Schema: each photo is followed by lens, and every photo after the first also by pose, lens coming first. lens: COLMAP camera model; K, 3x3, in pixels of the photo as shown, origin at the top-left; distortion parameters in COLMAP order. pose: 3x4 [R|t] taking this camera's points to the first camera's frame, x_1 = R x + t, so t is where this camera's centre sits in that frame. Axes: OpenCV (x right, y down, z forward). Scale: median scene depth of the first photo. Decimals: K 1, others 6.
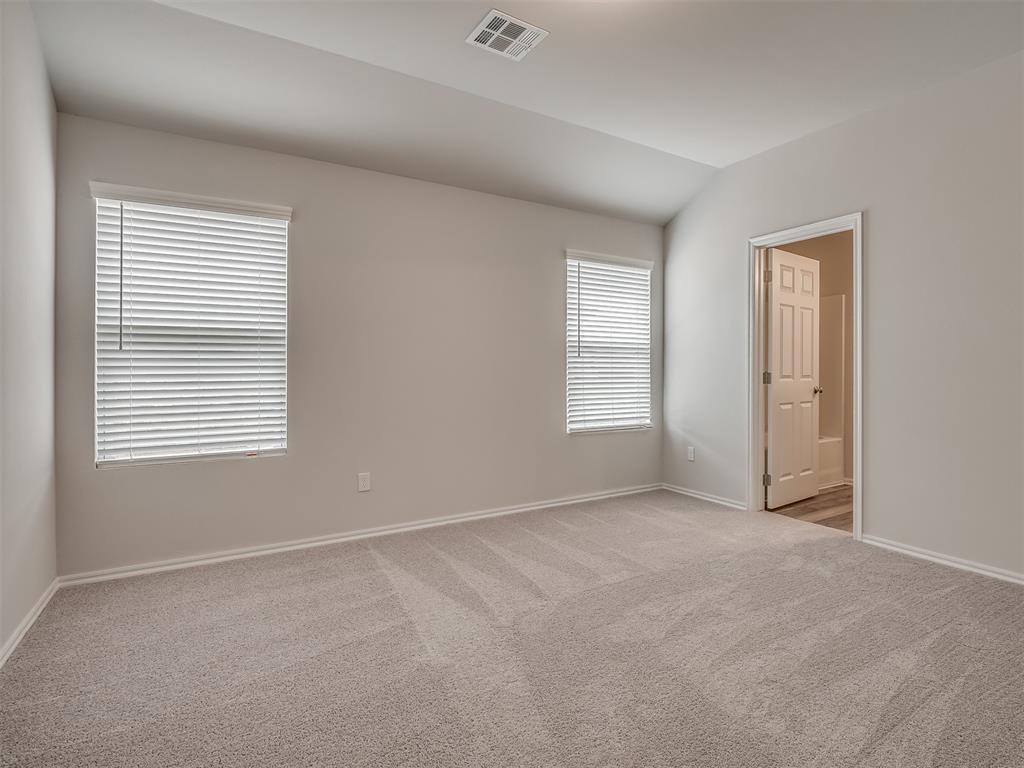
lens RADIAL K [[601.5, 0, 520.5], [0, 601.5, 373.7], [0, 0, 1]] dist [-0.003074, -0.000801]
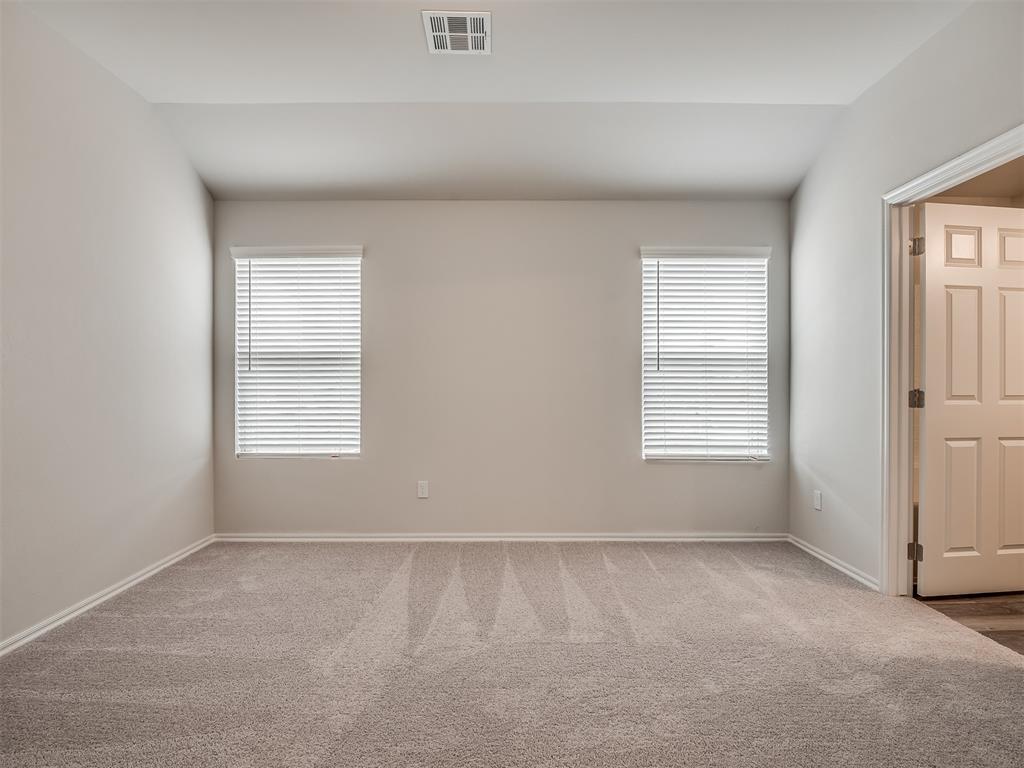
lens RADIAL K [[562.3, 0, 510.2], [0, 562.3, 386.9], [0, 0, 1]] dist [-0.003456, -0.006332]
pose [[0.820758, 0.003380, -0.571267, 0.392894], [-0.005183, 0.999985, -0.001530, -0.003141], [0.571253, 0.004216, 0.820763, 0.231707]]
